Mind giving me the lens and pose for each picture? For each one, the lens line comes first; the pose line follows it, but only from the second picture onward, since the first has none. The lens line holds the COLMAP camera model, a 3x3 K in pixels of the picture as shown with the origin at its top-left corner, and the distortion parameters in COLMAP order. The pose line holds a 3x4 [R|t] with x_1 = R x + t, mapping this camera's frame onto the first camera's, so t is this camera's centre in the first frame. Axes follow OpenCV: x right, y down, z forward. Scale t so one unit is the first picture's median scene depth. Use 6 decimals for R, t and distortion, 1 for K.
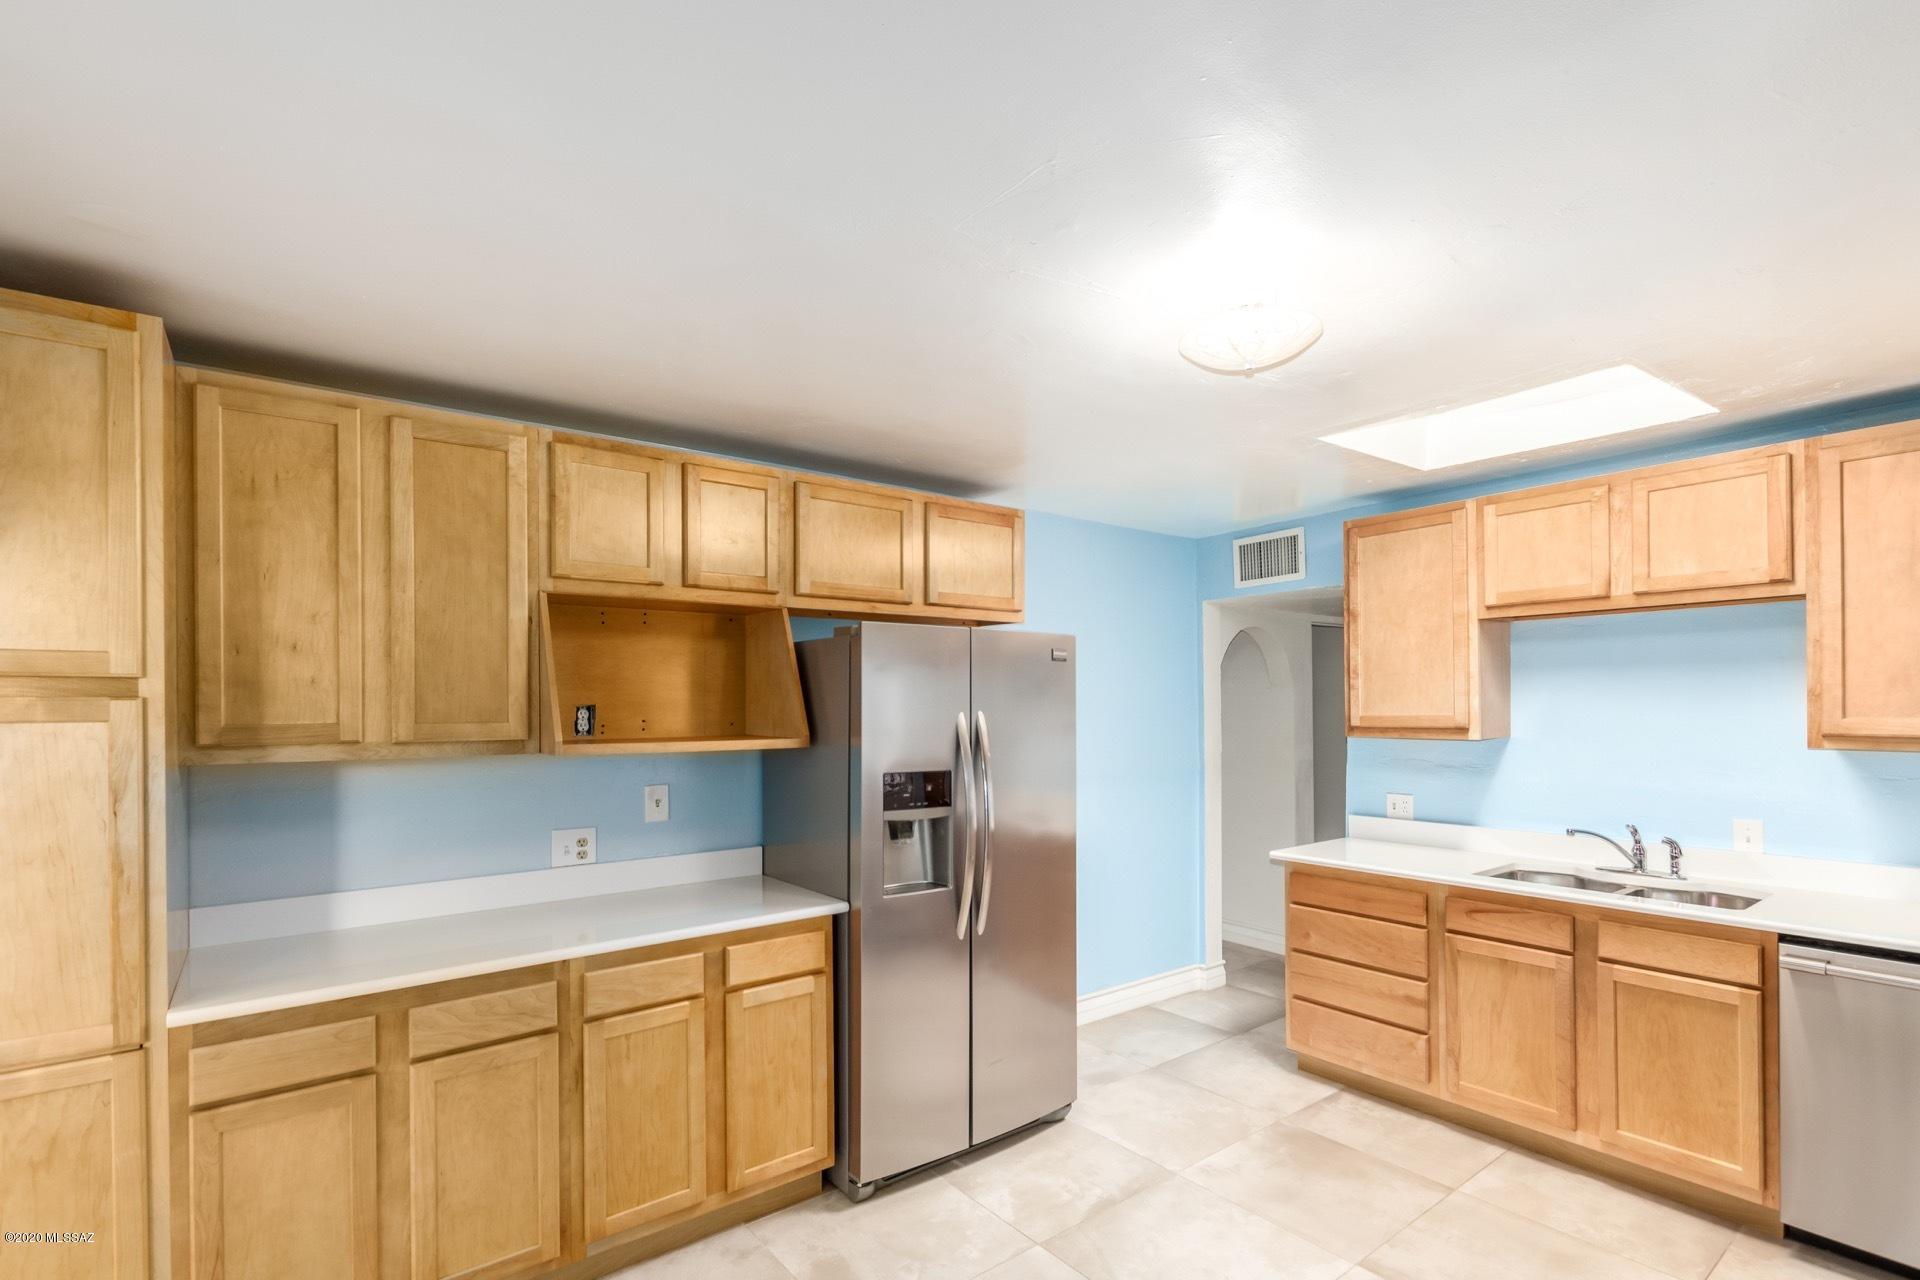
lens RADIAL K [[892.4, 0, 959.7], [0, 892.4, 707.4], [0, 0, 1]] dist [0.003427, -0.000248]
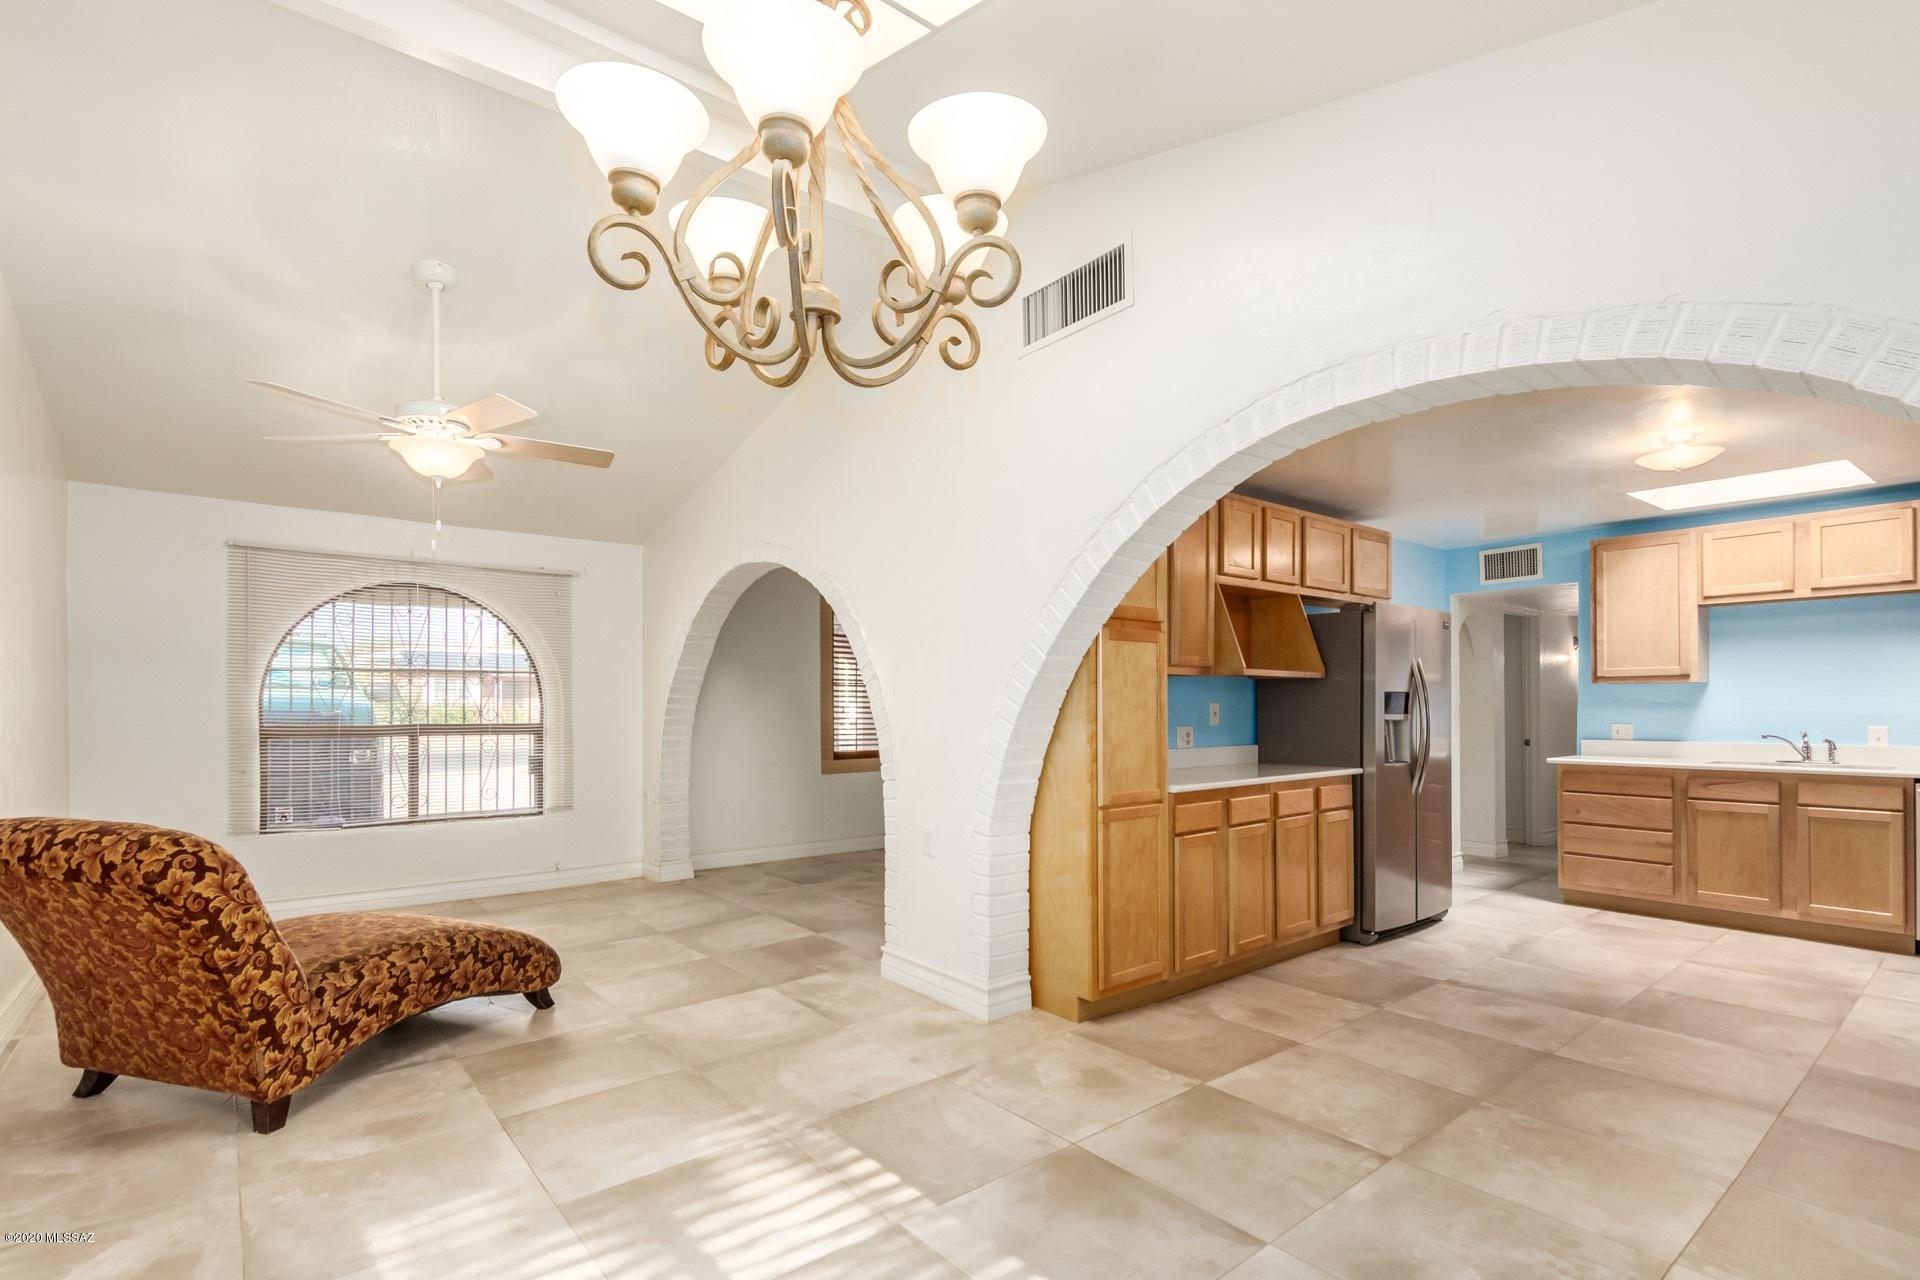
lens RADIAL K [[887.4, 0, 958.7], [0, 887.4, 701.5], [0, 0, 1]] dist [0.001705, -0.000159]
pose [[0.999933, 0.003887, 0.010911, -0.836549], [-0.003841, 0.999984, -0.004250, 0.094091], [-0.010927, 0.004208, 0.999931, -0.621306]]
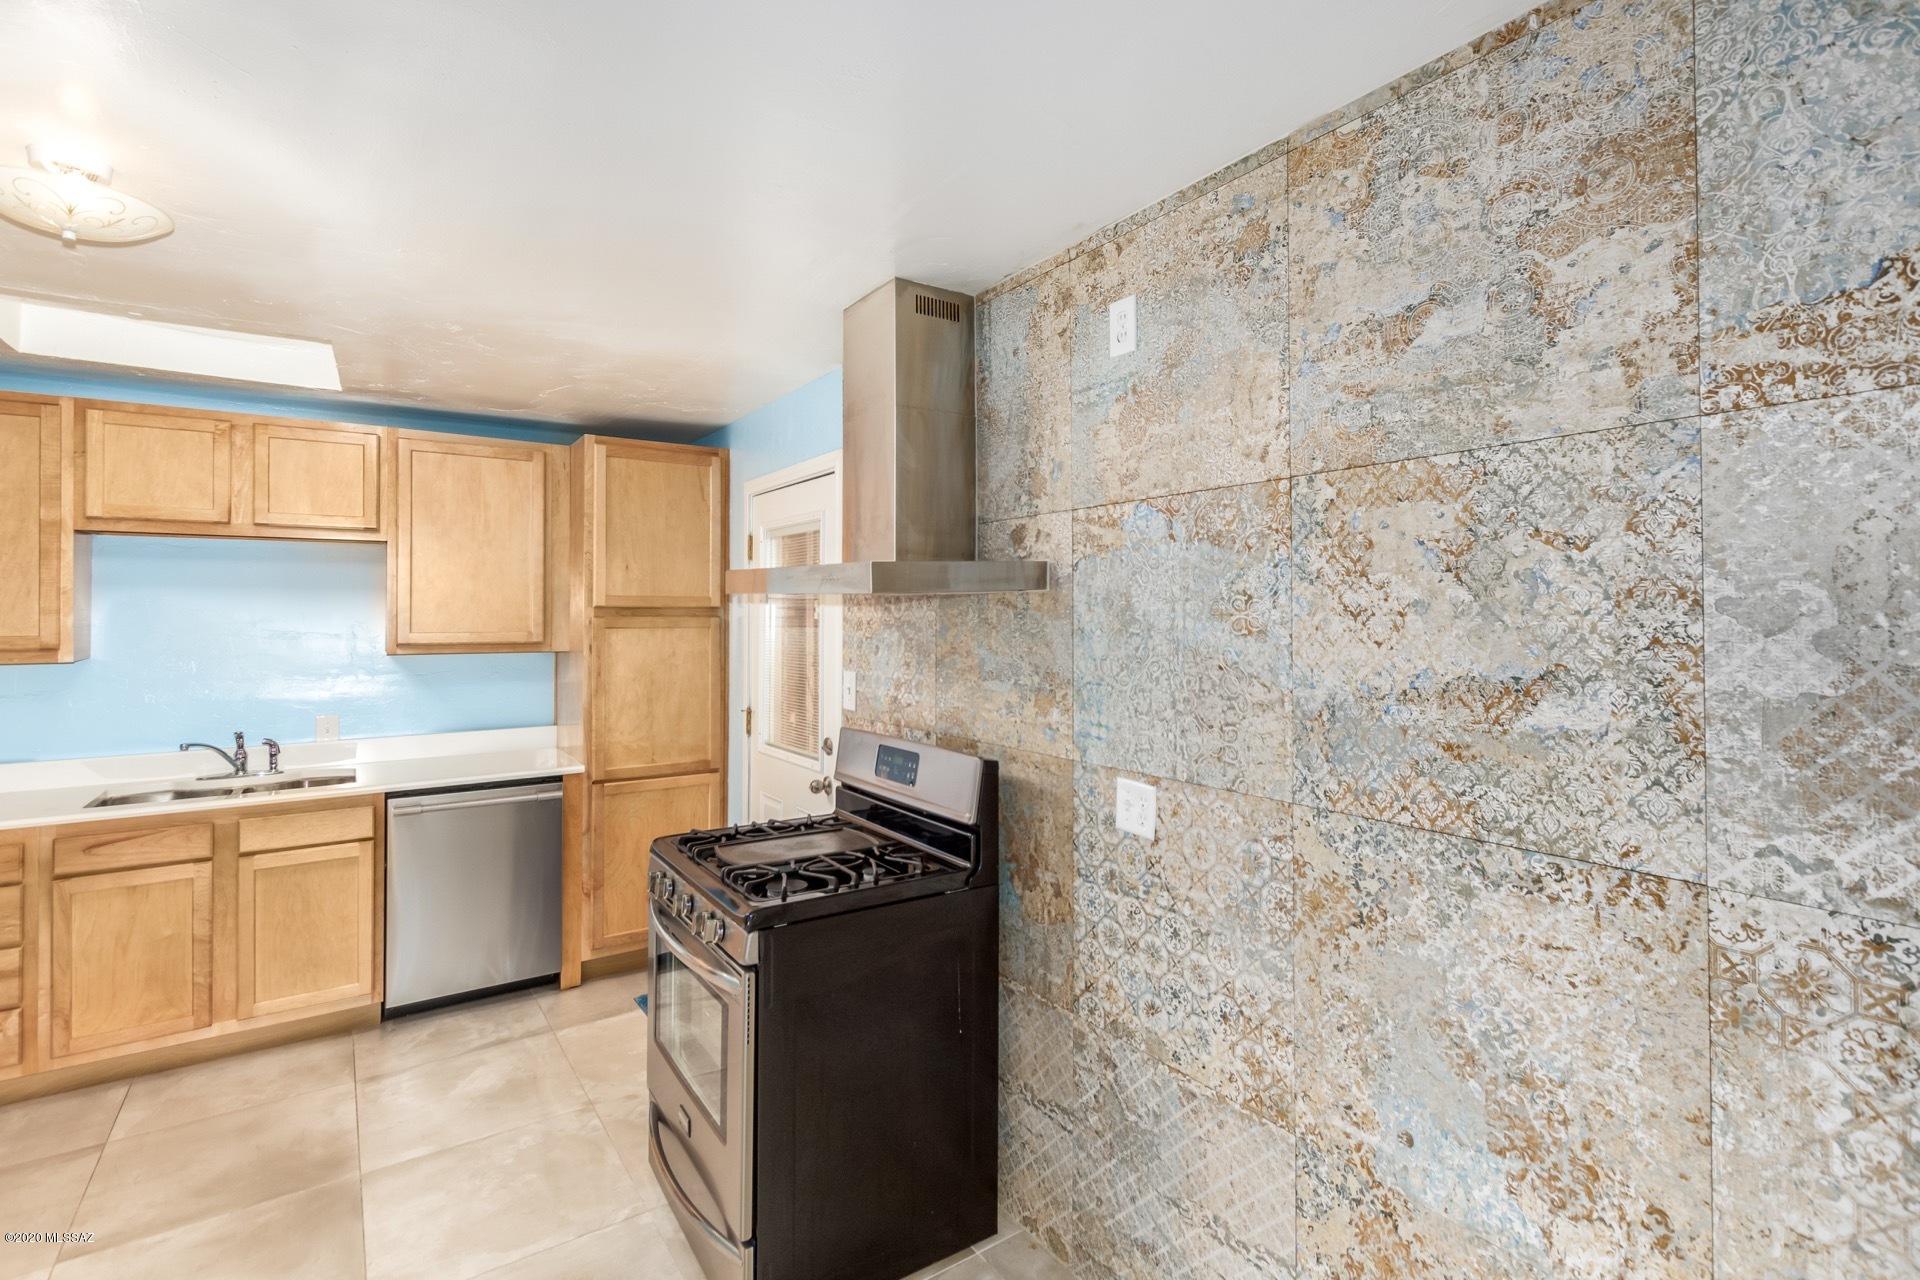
lens RADIAL K [[886.0, 0, 954.5], [0, 886.0, 626.4], [0, 0, 1]] dist [0.009315, 0.000172]
pose [[0.064006, -0.004841, 0.997938, -0.302465], [0.002816, 0.999985, 0.004671, -0.001748], [-0.997946, 0.002512, 0.064019, 0.051174]]
